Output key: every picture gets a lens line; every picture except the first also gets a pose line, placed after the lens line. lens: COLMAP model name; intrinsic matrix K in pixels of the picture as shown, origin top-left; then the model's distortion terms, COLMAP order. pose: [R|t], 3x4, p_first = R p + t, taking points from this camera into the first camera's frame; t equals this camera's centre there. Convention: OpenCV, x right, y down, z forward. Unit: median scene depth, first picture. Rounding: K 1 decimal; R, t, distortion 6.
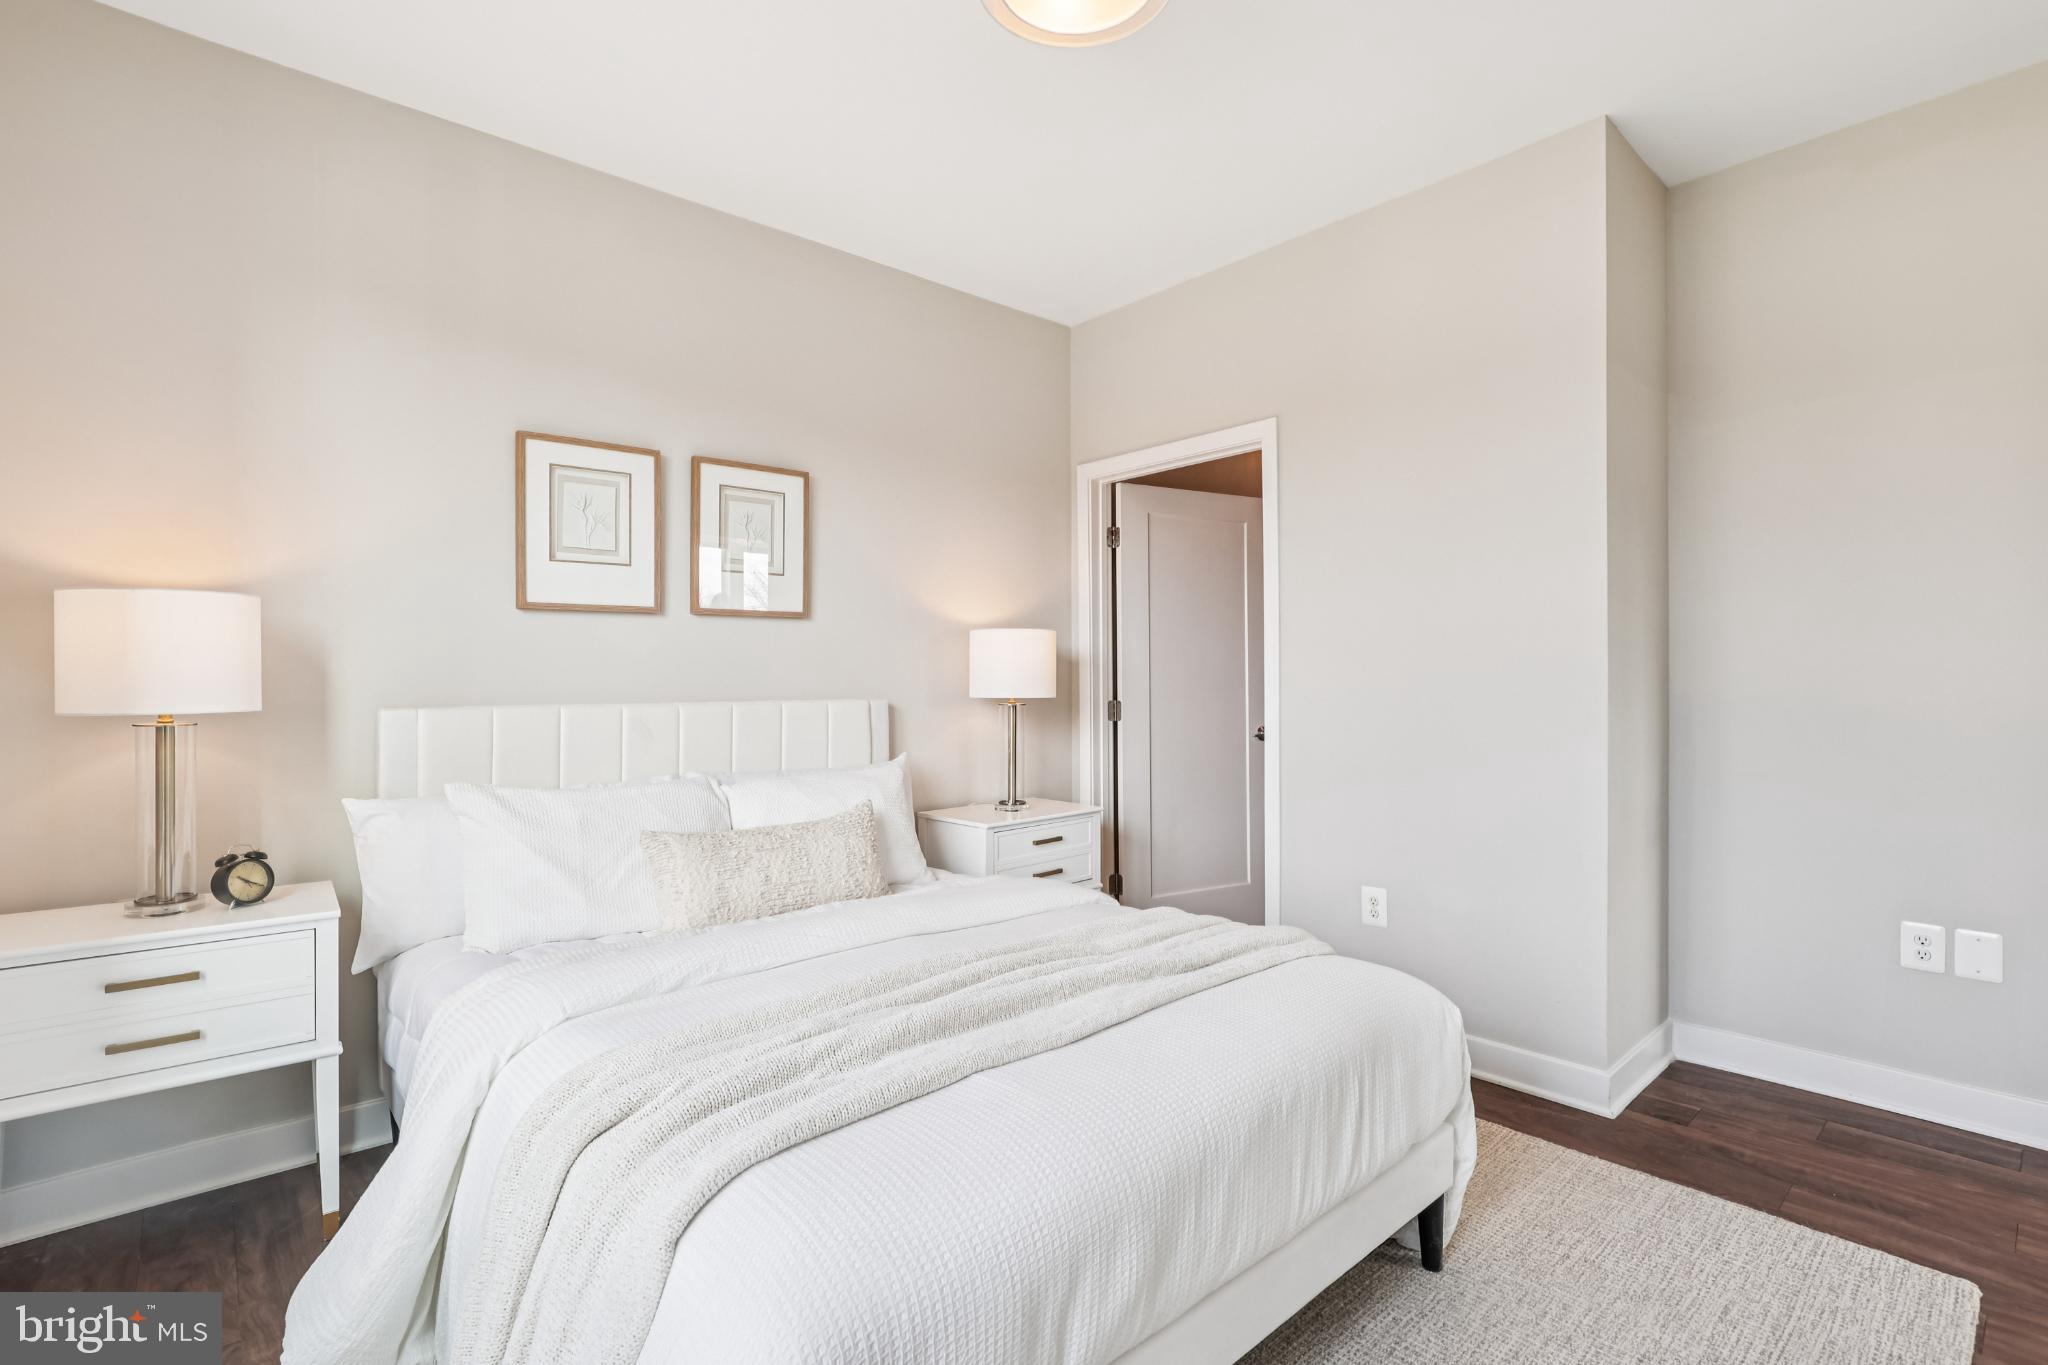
lens RADIAL K [[962.7, 0, 1024.0], [0, 962.7, 682.5], [0, 0, 1]] dist [-0.000084, -0.000222]
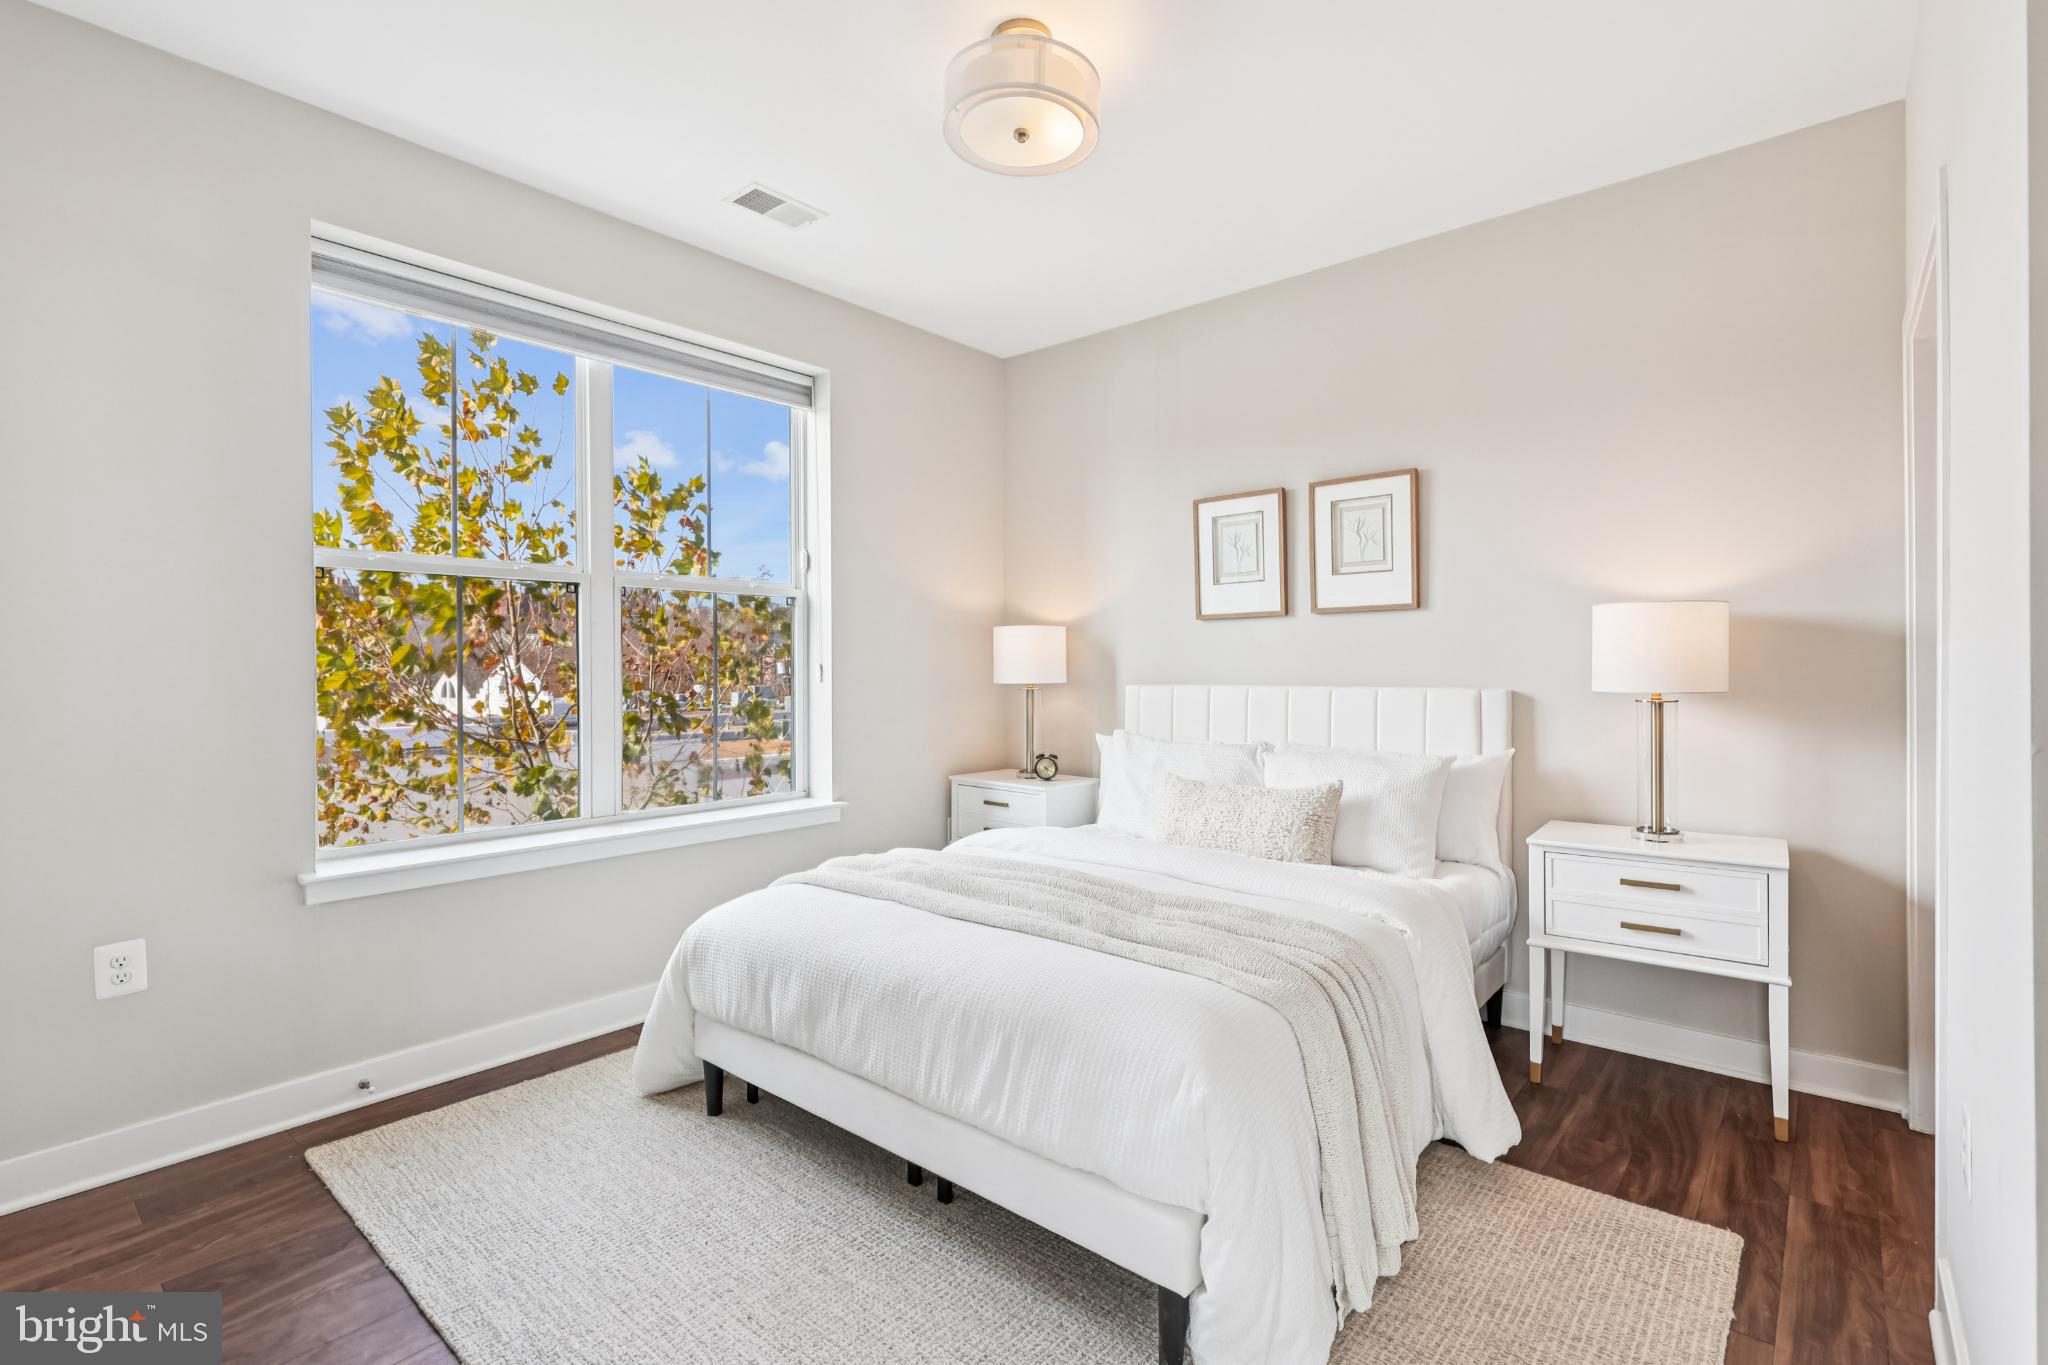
lens RADIAL K [[946.4, 0, 1035.6], [0, 946.4, 670.6], [0, 0, 1]] dist [0.002160, 0.000160]
pose [[0.136254, 0.006350, -0.990654, 0.826011], [-0.001074, 0.999980, 0.006262, -0.006531], [0.990673, 0.000210, 0.136258, 0.515777]]
